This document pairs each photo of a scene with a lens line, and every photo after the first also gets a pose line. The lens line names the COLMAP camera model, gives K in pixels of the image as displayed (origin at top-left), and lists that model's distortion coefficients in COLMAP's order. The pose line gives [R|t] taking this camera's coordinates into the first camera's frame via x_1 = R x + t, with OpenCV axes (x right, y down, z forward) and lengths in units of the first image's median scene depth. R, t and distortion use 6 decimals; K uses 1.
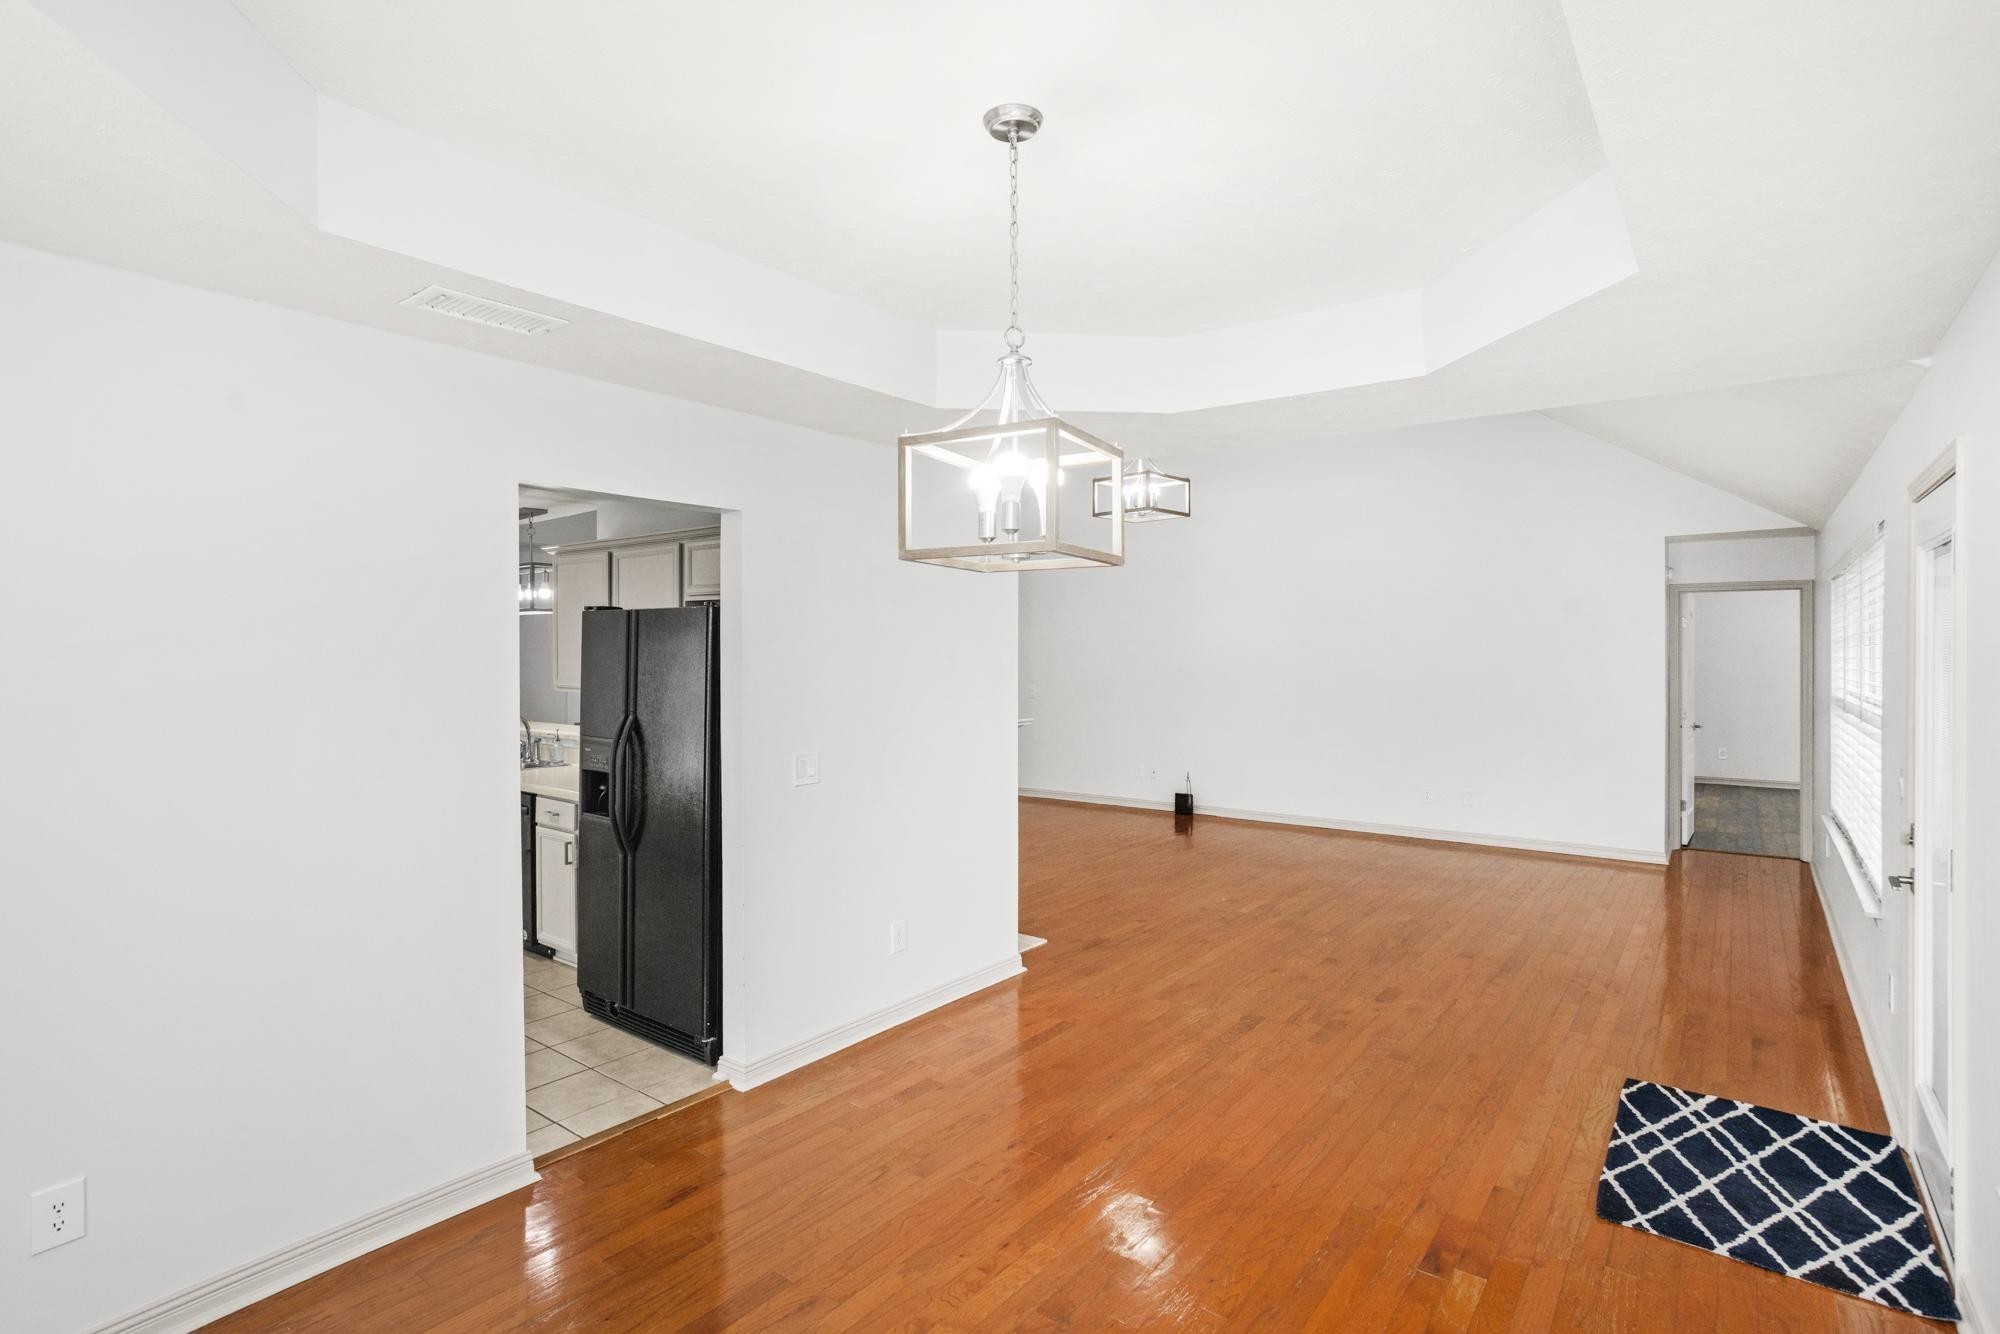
lens RADIAL K [[998.6, 0, 1003.8], [0, 998.6, 657.7], [0, 0, 1]] dist [-0.034327, 0.029223]
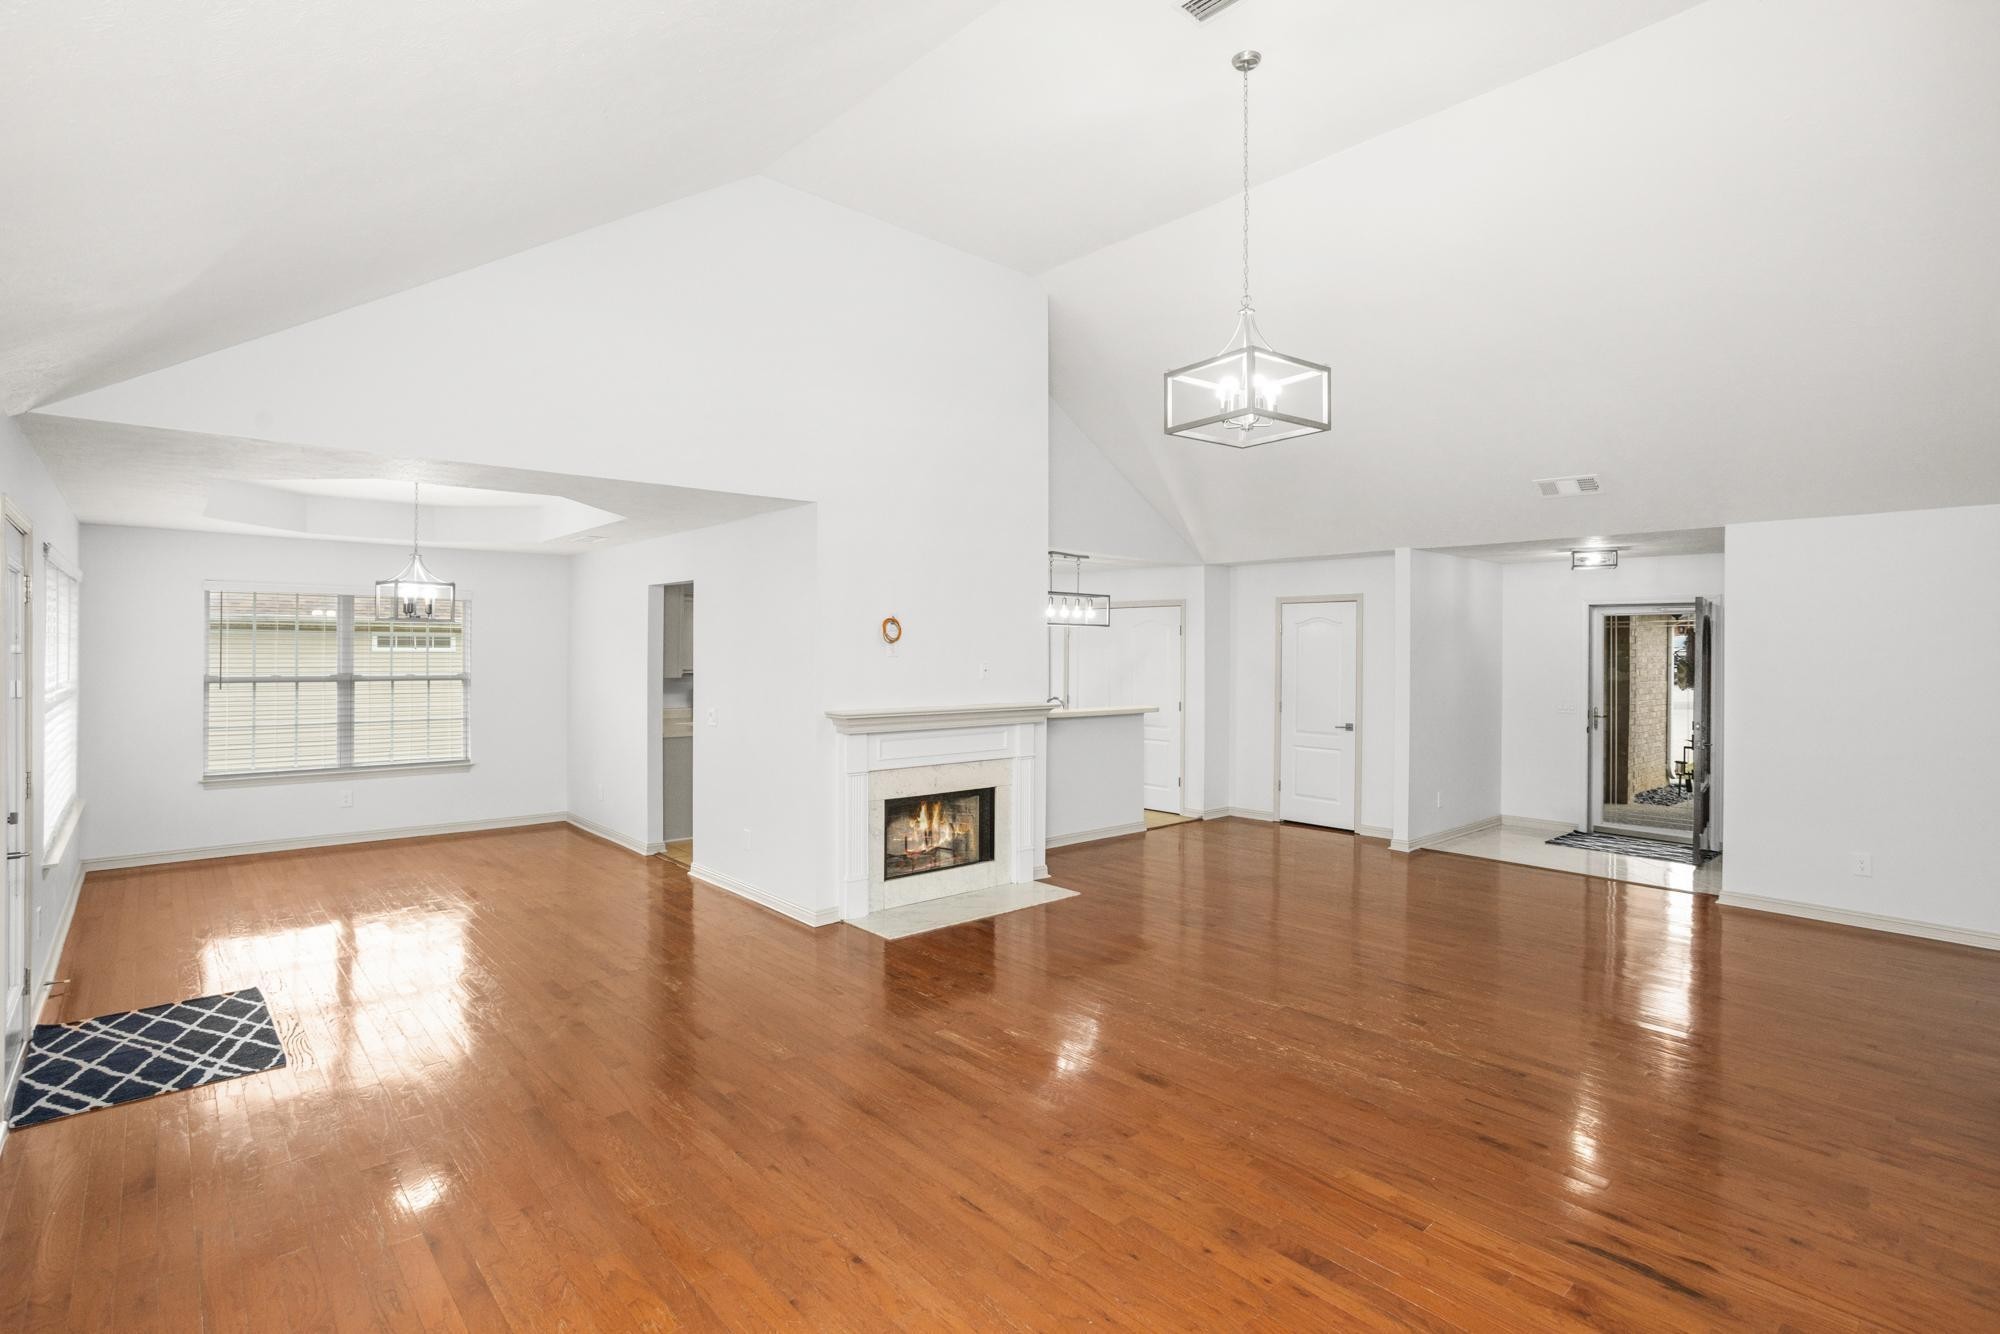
lens RADIAL K [[965.9, 0, 998.8], [0, 965.9, 655.5], [0, 0, 1]] dist [-0.049096, 0.028902]
pose [[-0.193595, 0.007284, -0.981054, 1.550064], [-0.012312, 0.999876, 0.009854, -0.022928], [0.981004, 0.013987, -0.193482, 2.042985]]
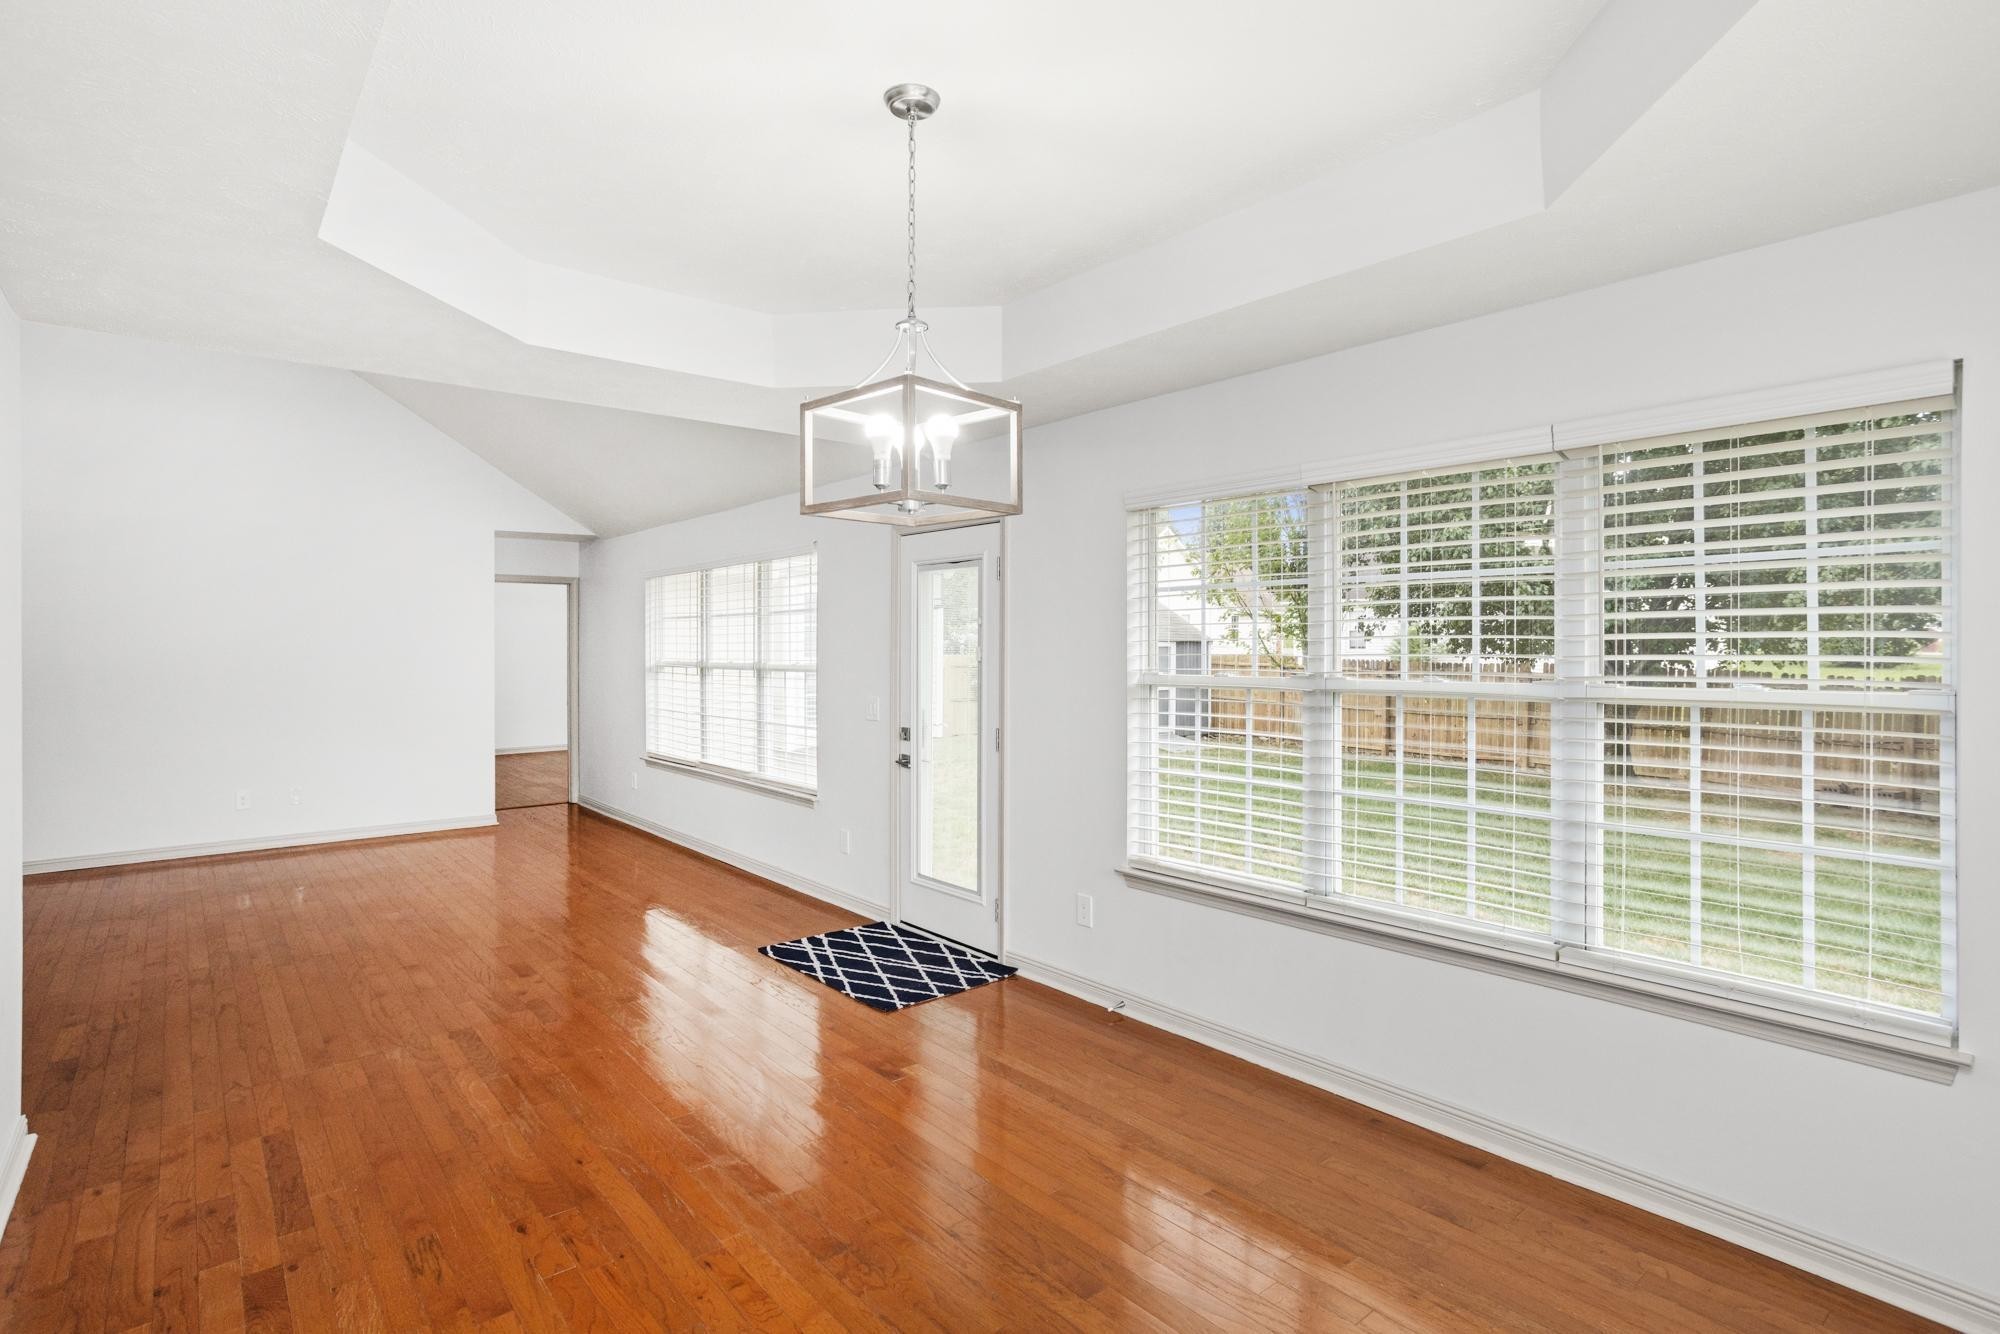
lens RADIAL K [[998.6, 0, 1003.8], [0, 998.6, 657.7], [0, 0, 1]] dist [-0.034327, 0.029223]
pose [[0.218465, -0.011165, 0.975781, -0.622191], [0.005977, 0.999931, 0.010103, 0.028514], [-0.975826, 0.003625, 0.218517, 0.414524]]
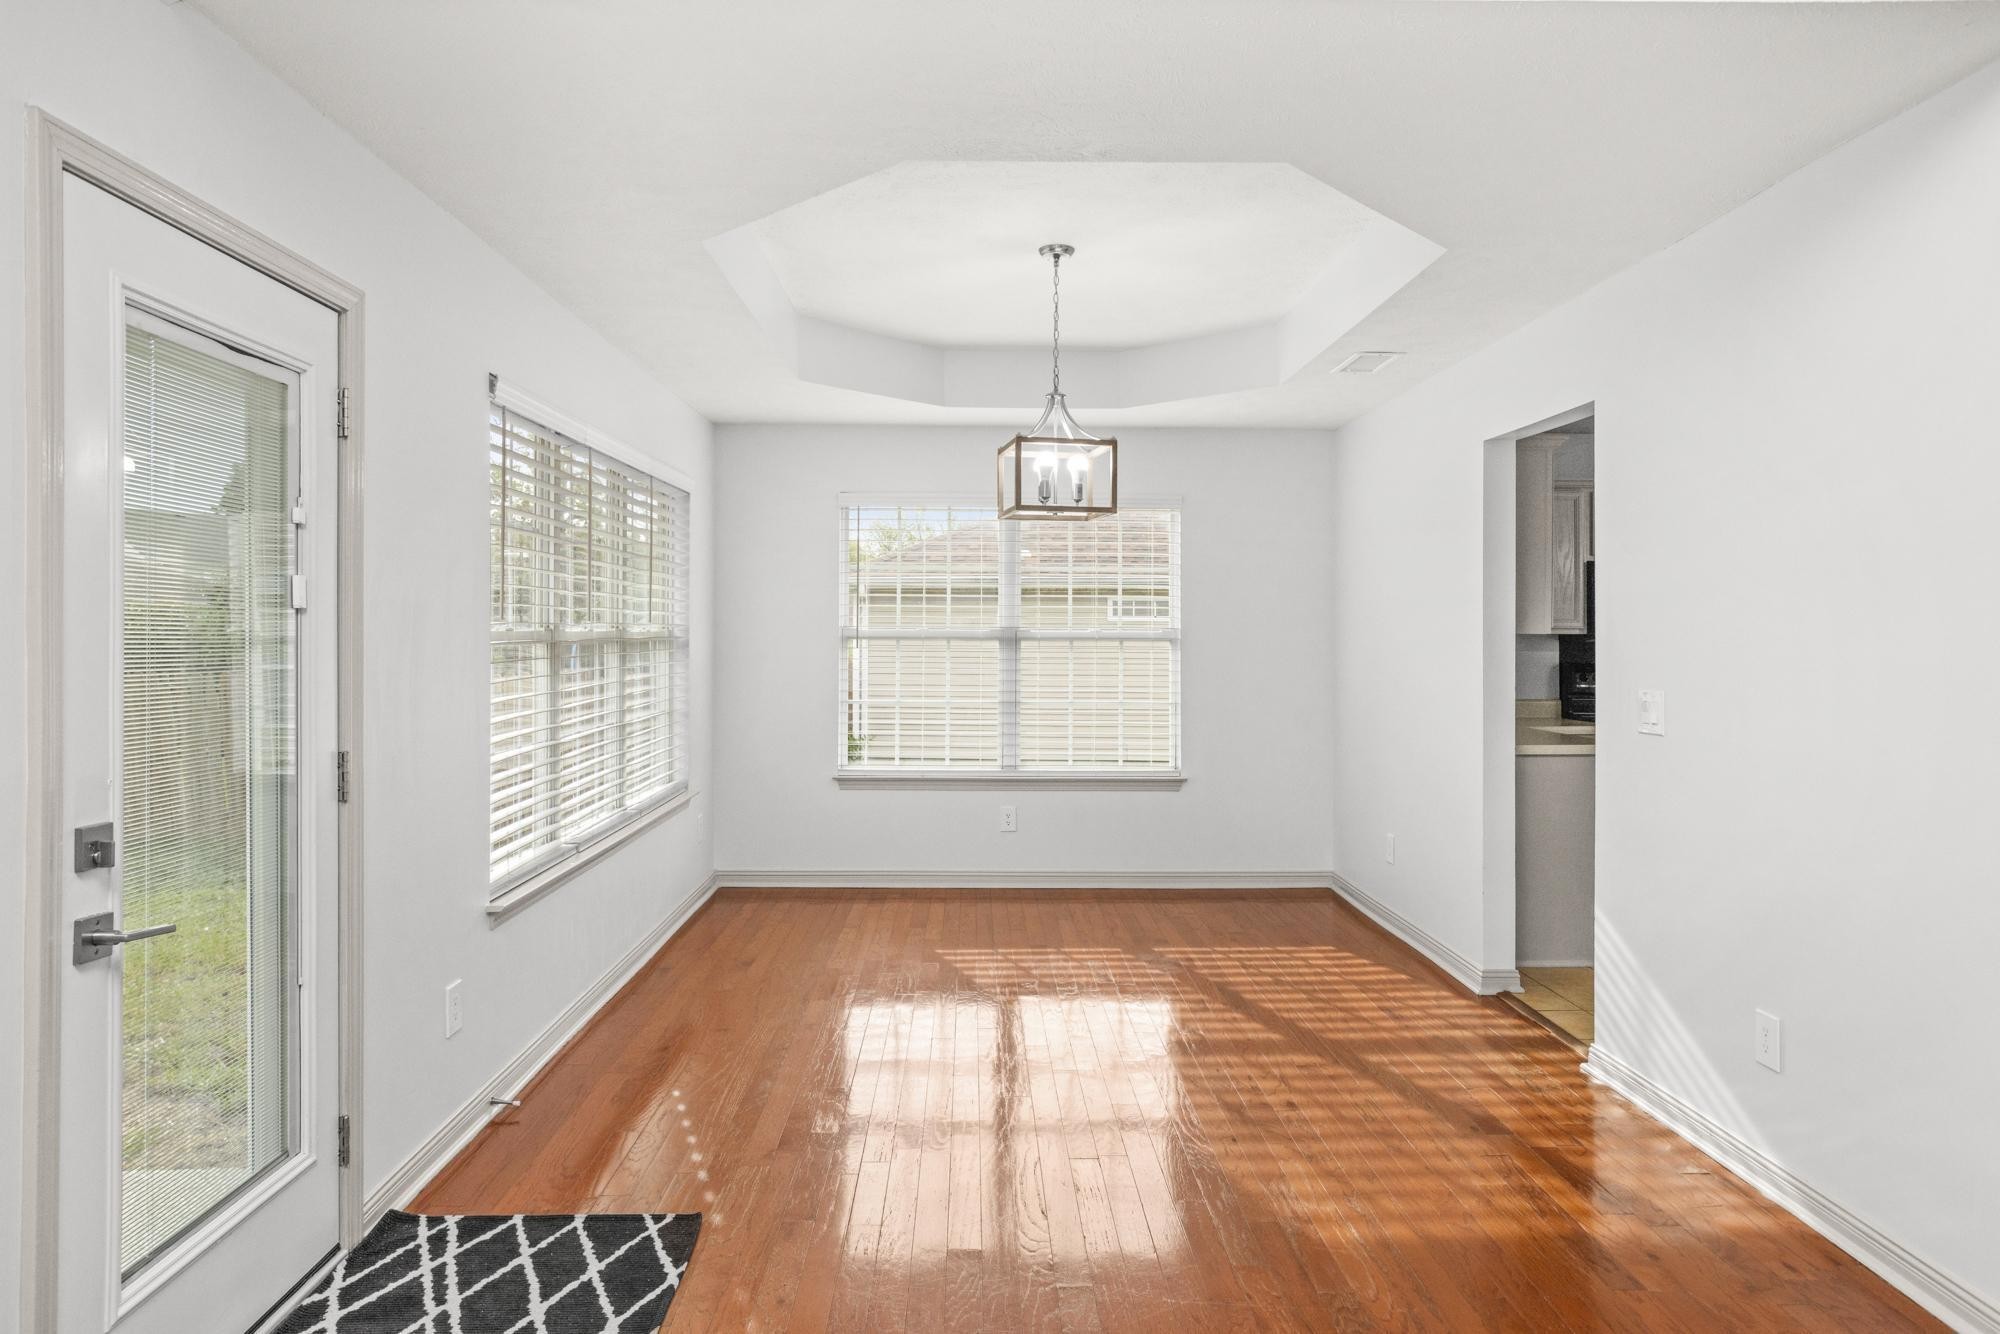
lens RADIAL K [[1215.6, 0, 996.4], [0, 1215.6, 634.6], [0, 0, 1]] dist [-0.000360, 0.000849]
pose [[-0.784683, 0.001614, -0.619896, 0.836712], [-0.004100, 0.999961, 0.007793, 0.056962], [0.619884, 0.008657, -0.784646, 1.570328]]
